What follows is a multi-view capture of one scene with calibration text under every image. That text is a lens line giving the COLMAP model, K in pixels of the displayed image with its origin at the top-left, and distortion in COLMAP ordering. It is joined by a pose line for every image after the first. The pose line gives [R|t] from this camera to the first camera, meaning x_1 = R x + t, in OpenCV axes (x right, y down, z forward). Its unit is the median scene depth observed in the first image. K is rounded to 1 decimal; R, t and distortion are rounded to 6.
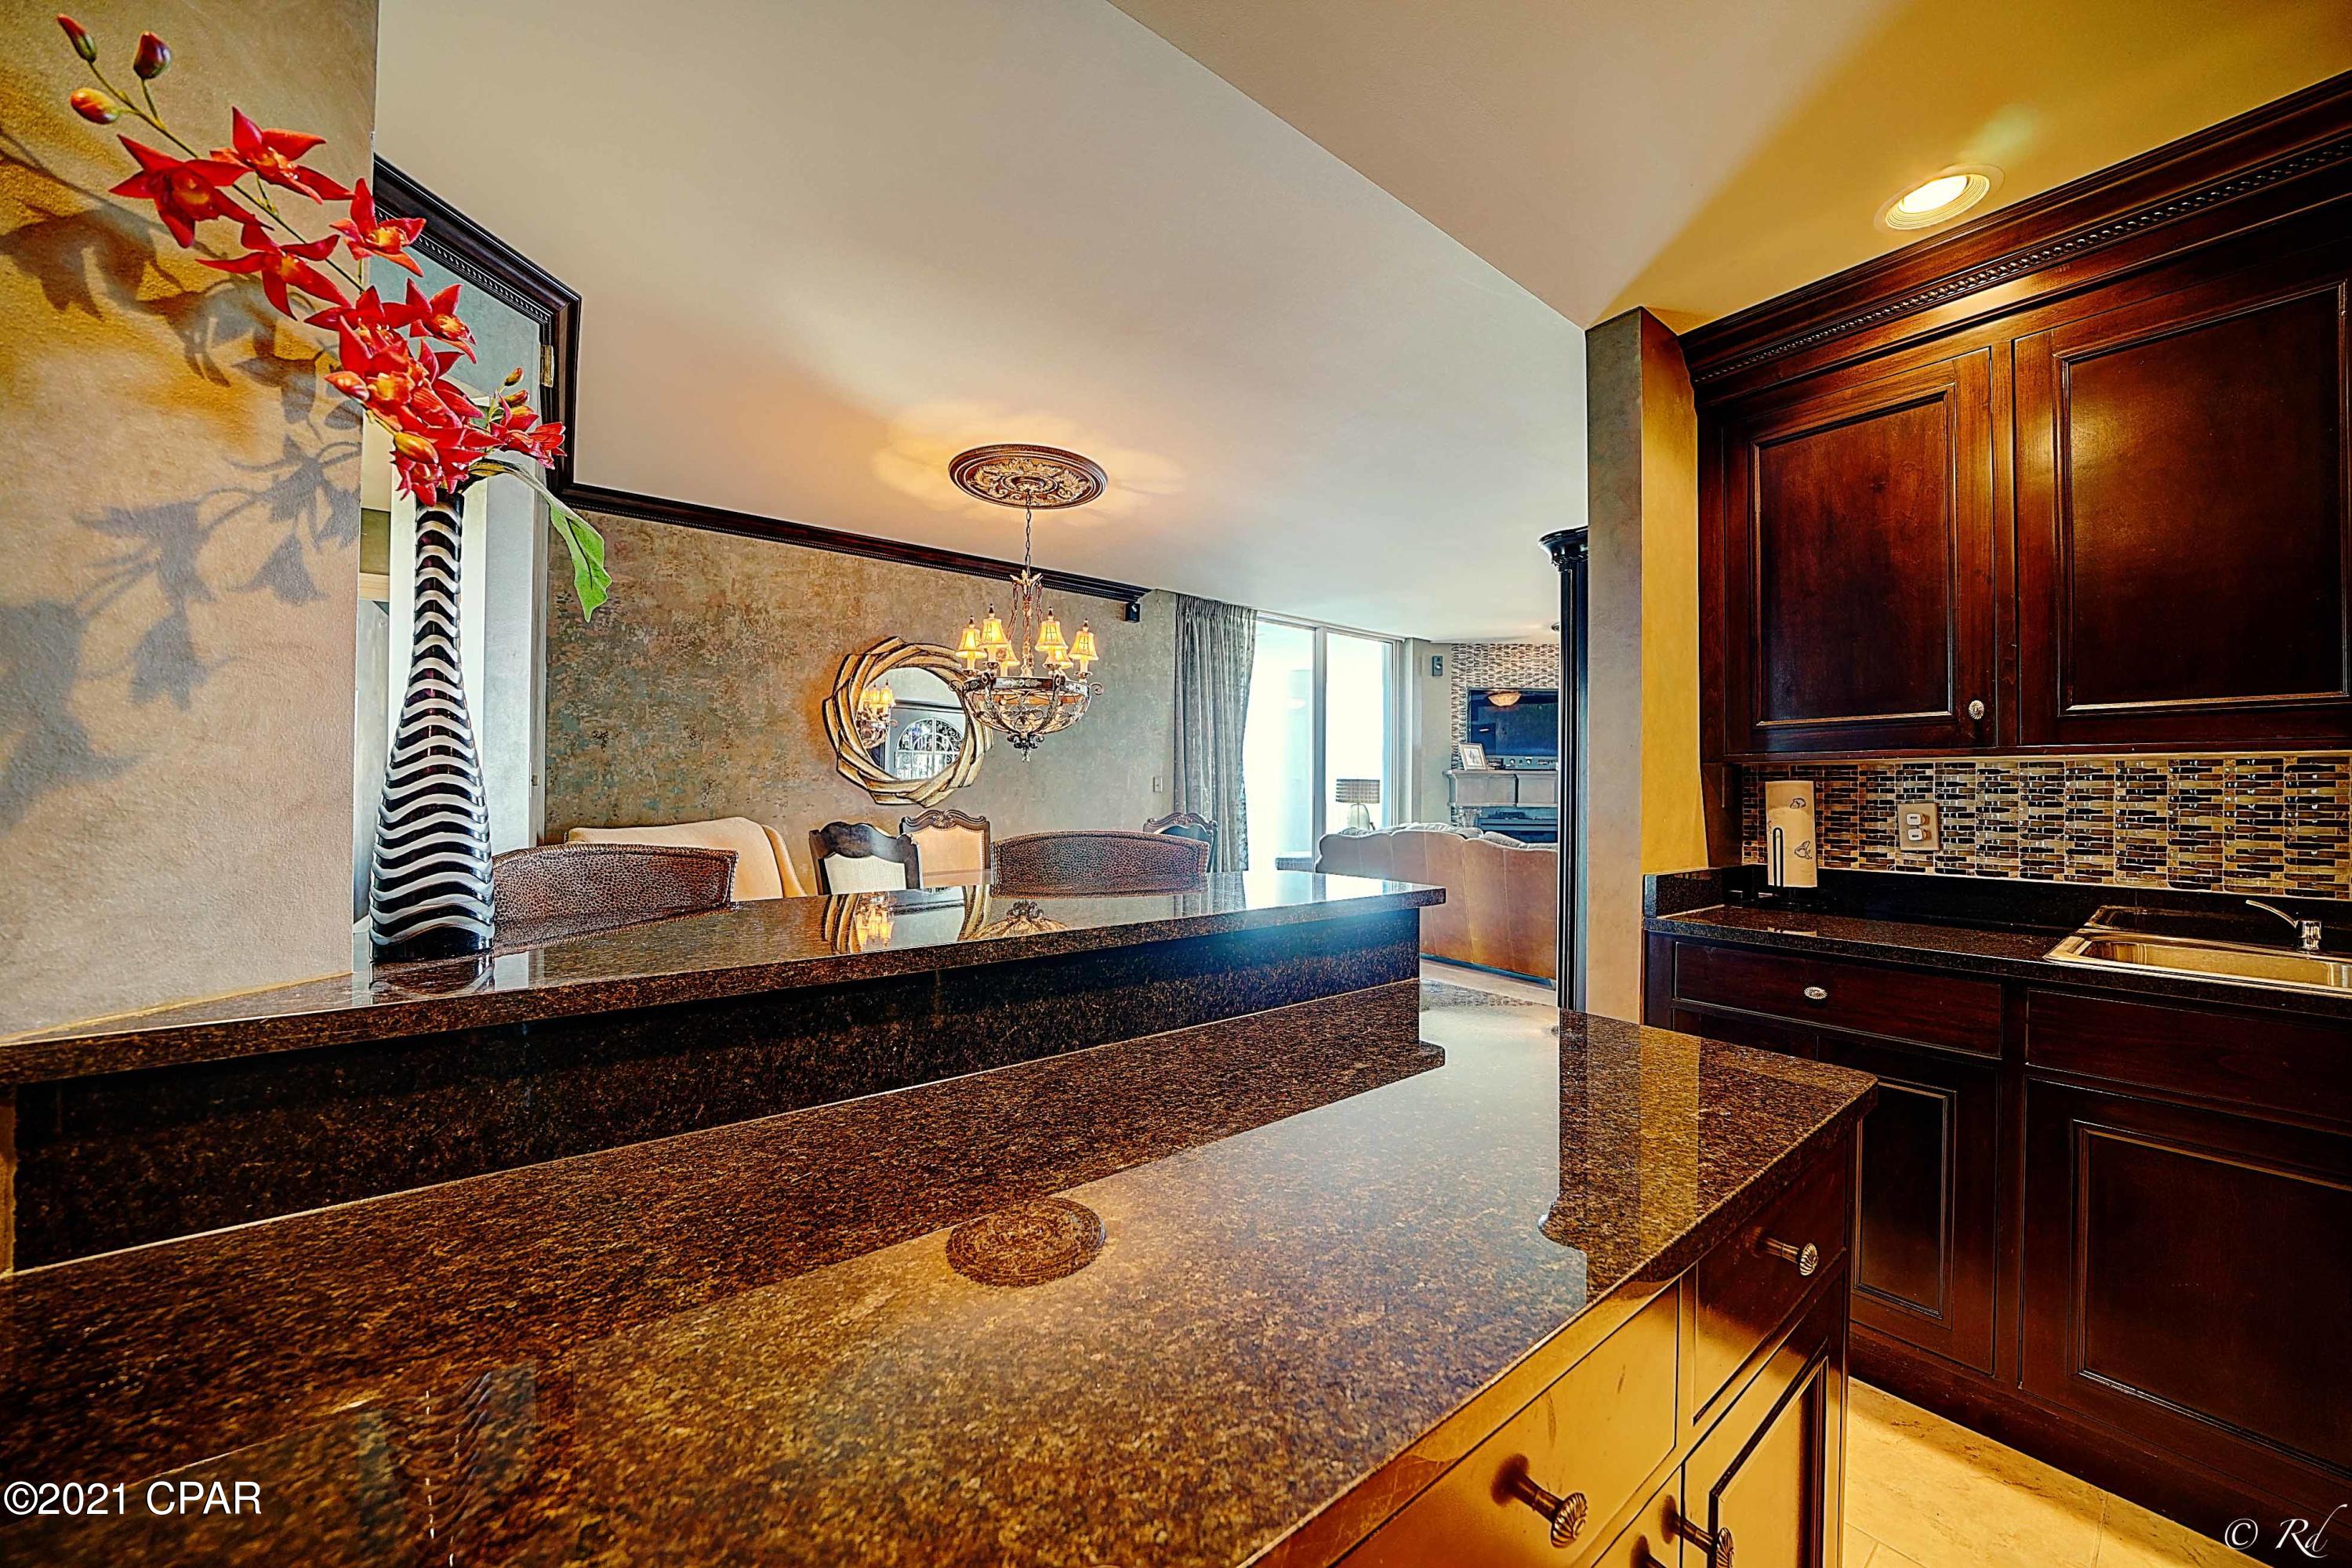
lens RADIAL K [[807.4, 0, 1185.6], [0, 807.4, 788.0], [0, 0, 1]] dist [-0.015713, 0.000075]
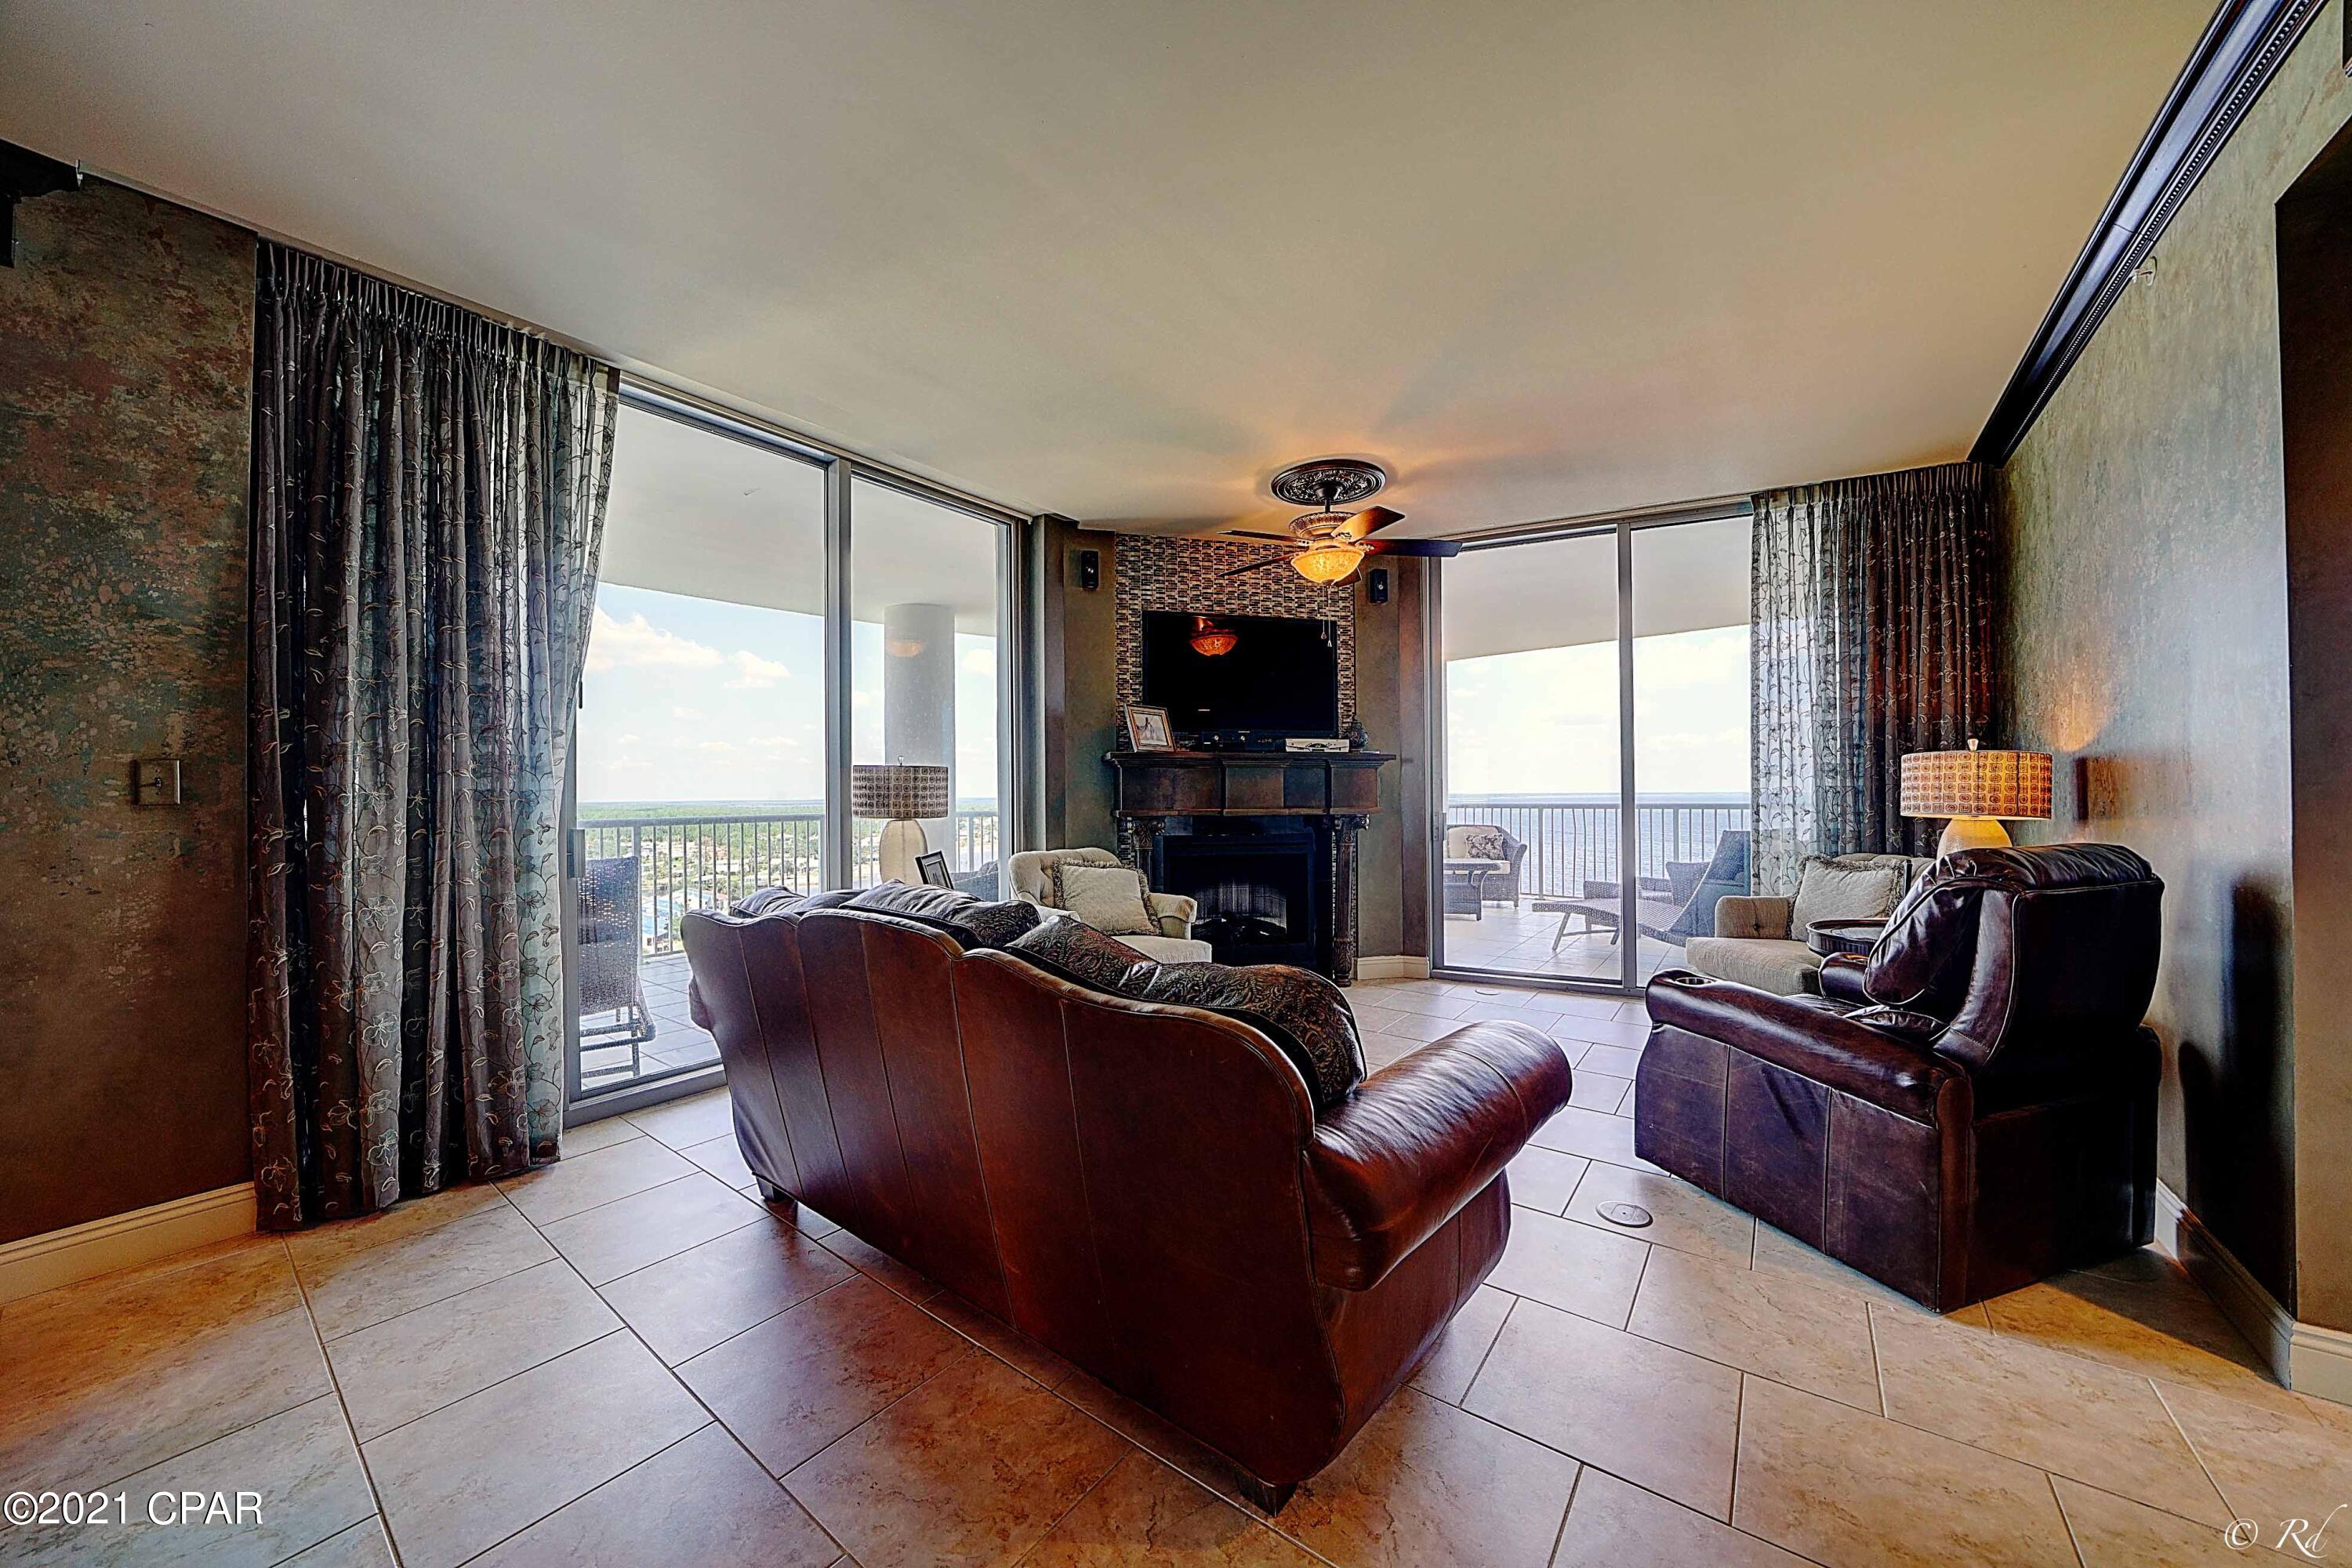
lens RADIAL K [[807.4, 0, 1176.1], [0, 807.4, 794.1], [0, 0, 1]] dist [-0.015713, 0.000075]
pose [[0.964150, -0.014442, 0.264964, 0.220084], [0.014378, 0.999894, 0.002178, 0.004694], [-0.264967, 0.001709, 0.964256, 0.443099]]
